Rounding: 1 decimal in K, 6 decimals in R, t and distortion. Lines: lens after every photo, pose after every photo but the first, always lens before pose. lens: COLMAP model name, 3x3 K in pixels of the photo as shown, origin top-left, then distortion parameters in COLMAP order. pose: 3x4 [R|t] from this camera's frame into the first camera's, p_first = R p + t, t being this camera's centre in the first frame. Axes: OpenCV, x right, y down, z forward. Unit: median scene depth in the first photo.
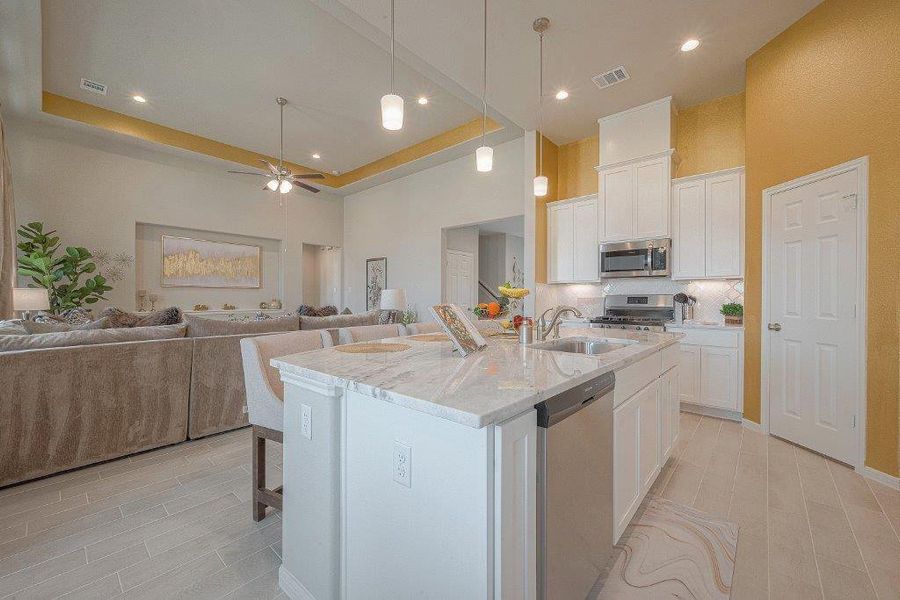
lens RADIAL K [[357.5, 0, 448.0], [0, 357.5, 298.8], [0, 0, 1]] dist [0.001435, -0.001054]
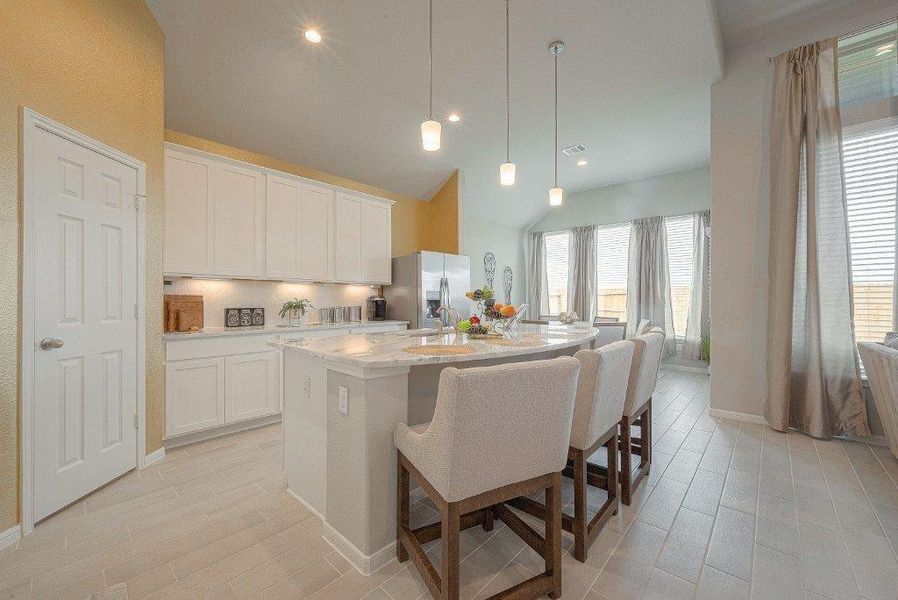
lens RADIAL K [[356.7, 0, 447.5], [0, 356.7, 297.0], [0, 0, 1]] dist [0.001435, -0.001054]
pose [[-0.999885, -0.004778, 0.014400, 0.163975], [-0.004895, 0.999955, -0.008100, -0.001326], [-0.014361, -0.008170, -0.999864, 1.265442]]
